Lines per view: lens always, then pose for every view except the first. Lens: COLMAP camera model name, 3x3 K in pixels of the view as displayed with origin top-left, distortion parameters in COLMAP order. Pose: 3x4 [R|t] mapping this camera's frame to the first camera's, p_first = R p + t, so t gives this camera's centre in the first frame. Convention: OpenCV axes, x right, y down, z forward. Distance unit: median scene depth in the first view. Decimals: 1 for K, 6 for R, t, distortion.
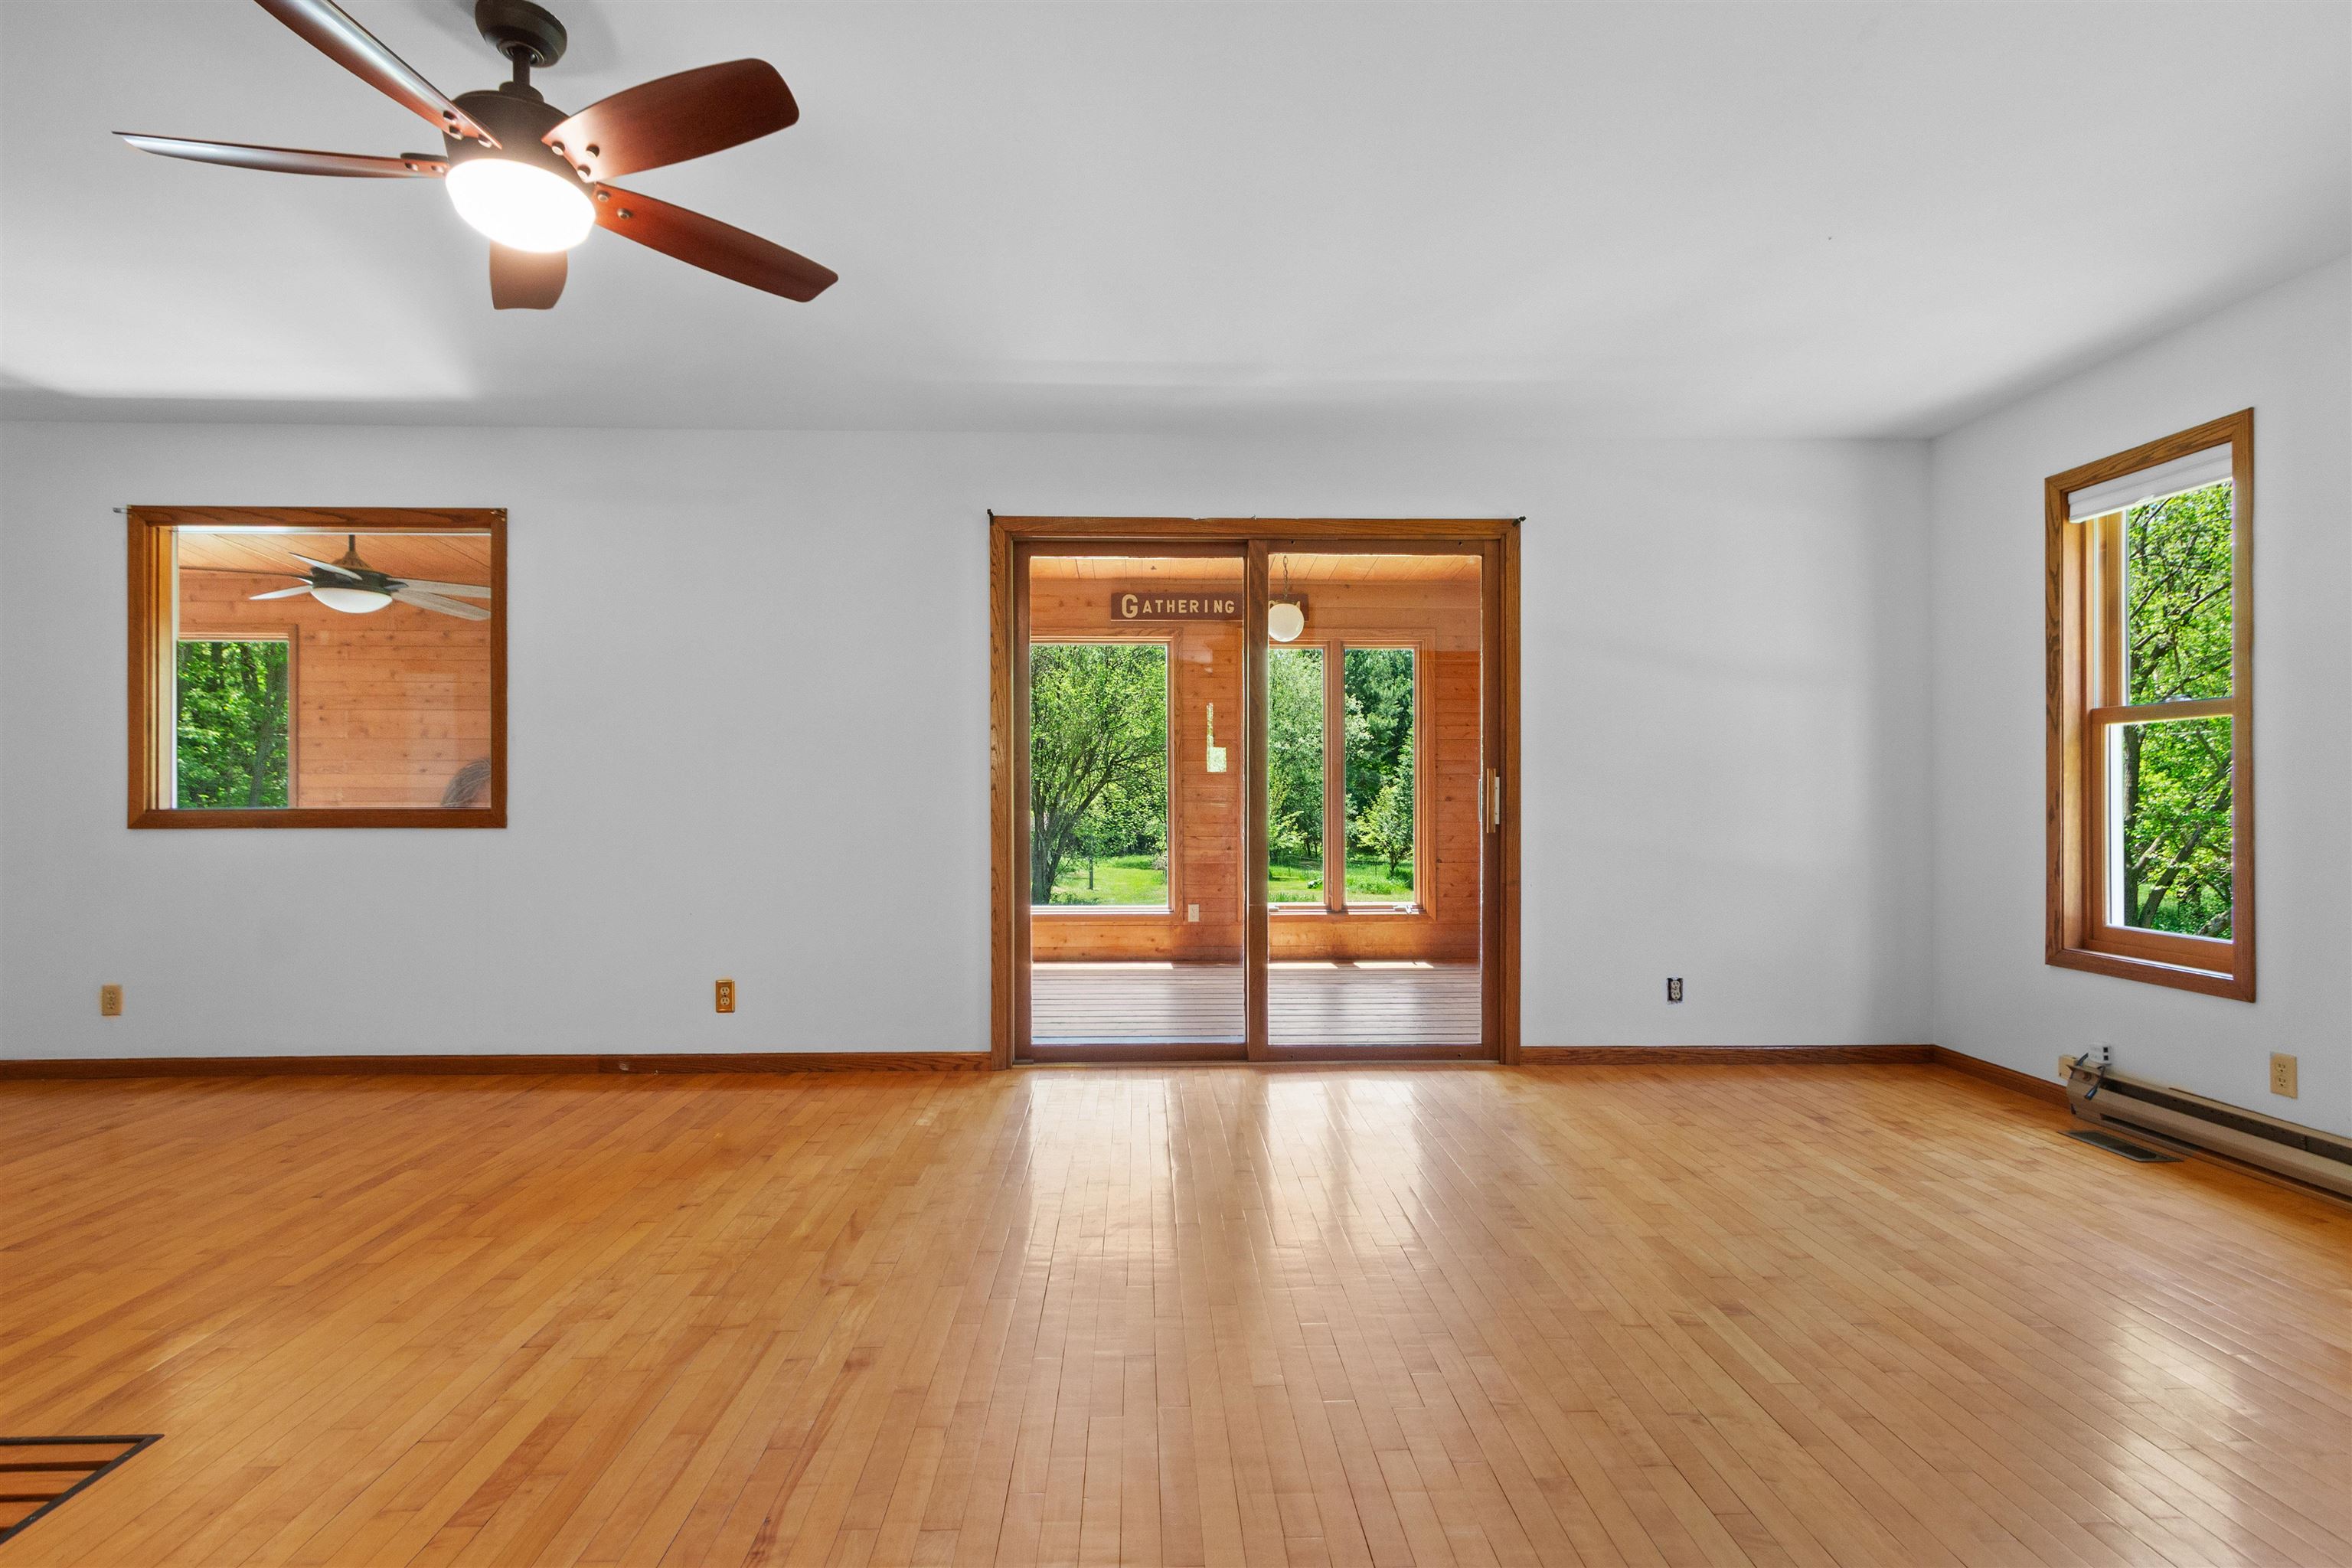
lens RADIAL K [[1094.0, 0, 1180.6], [0, 1094.0, 798.7], [0, 0, 1]] dist [0.007450, -0.003175]
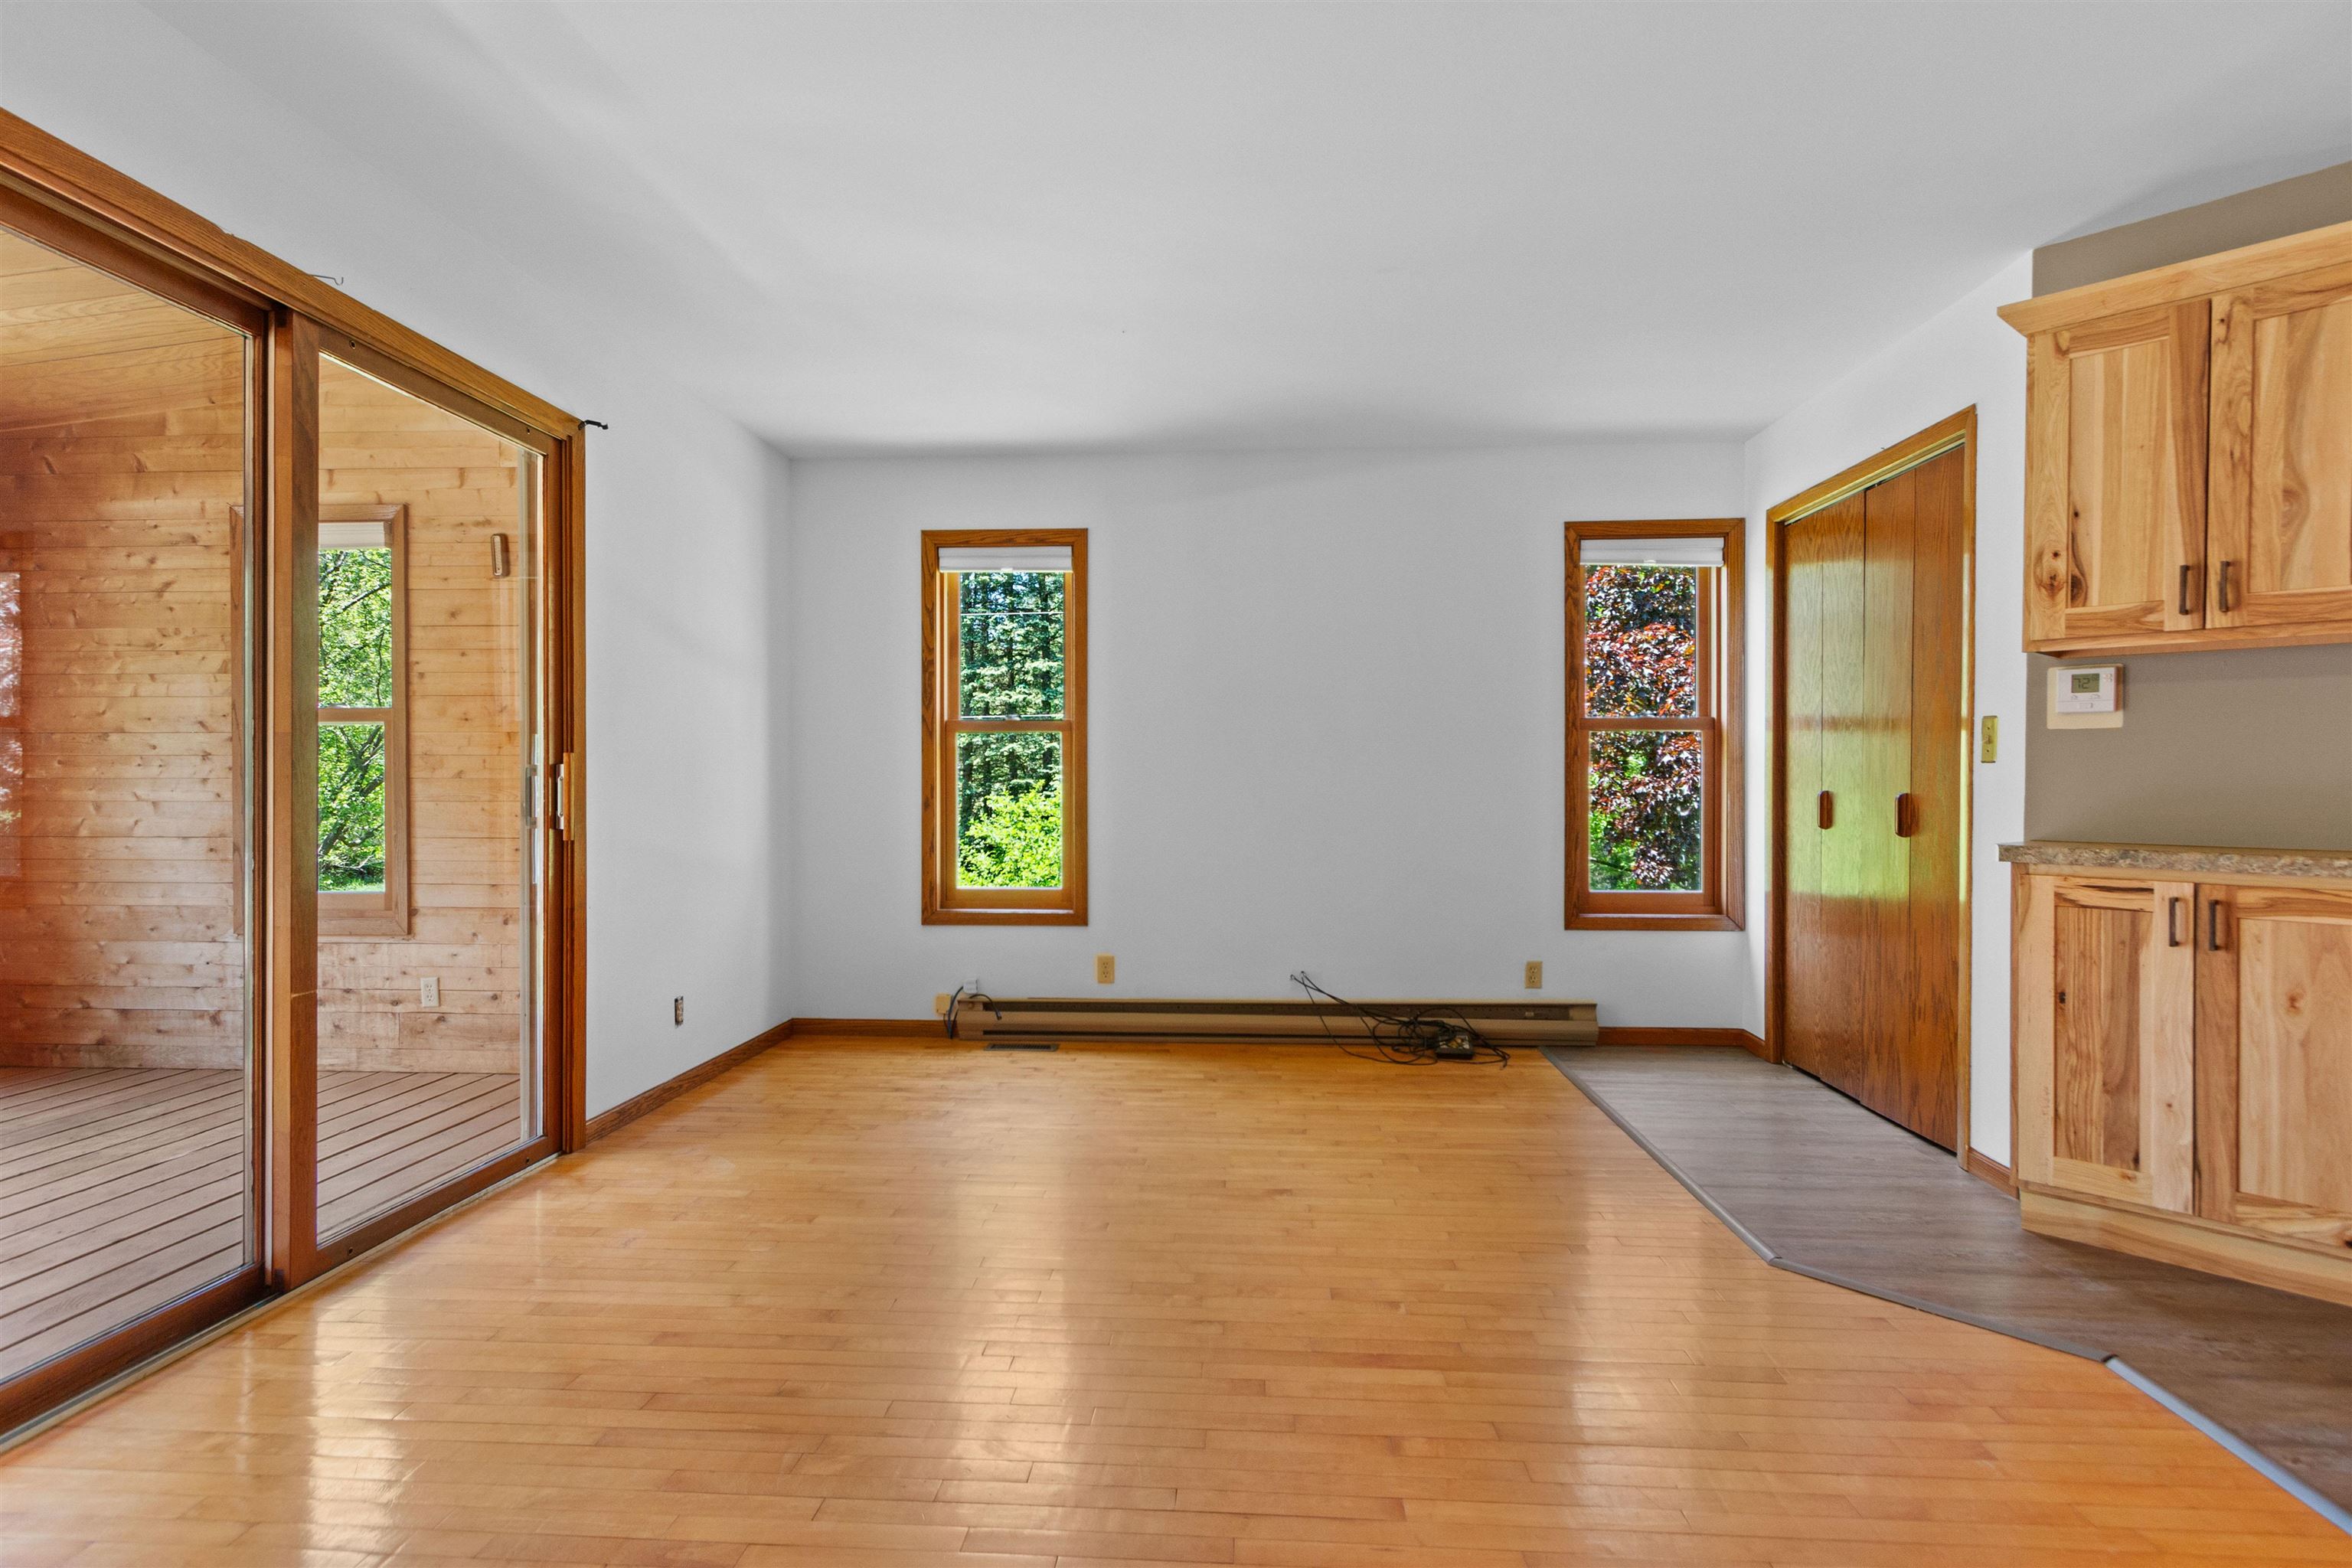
lens RADIAL K [[1241.5, 0, 1168.5], [0, 1241.5, 787.2], [0, 0, 1]] dist [0.007680, -0.000547]
pose [[0.100758, -0.000828, 0.994911, -0.495891], [0.006595, 0.999978, 0.000164, -0.001863], [-0.994889, 0.006545, 0.100762, 0.511935]]
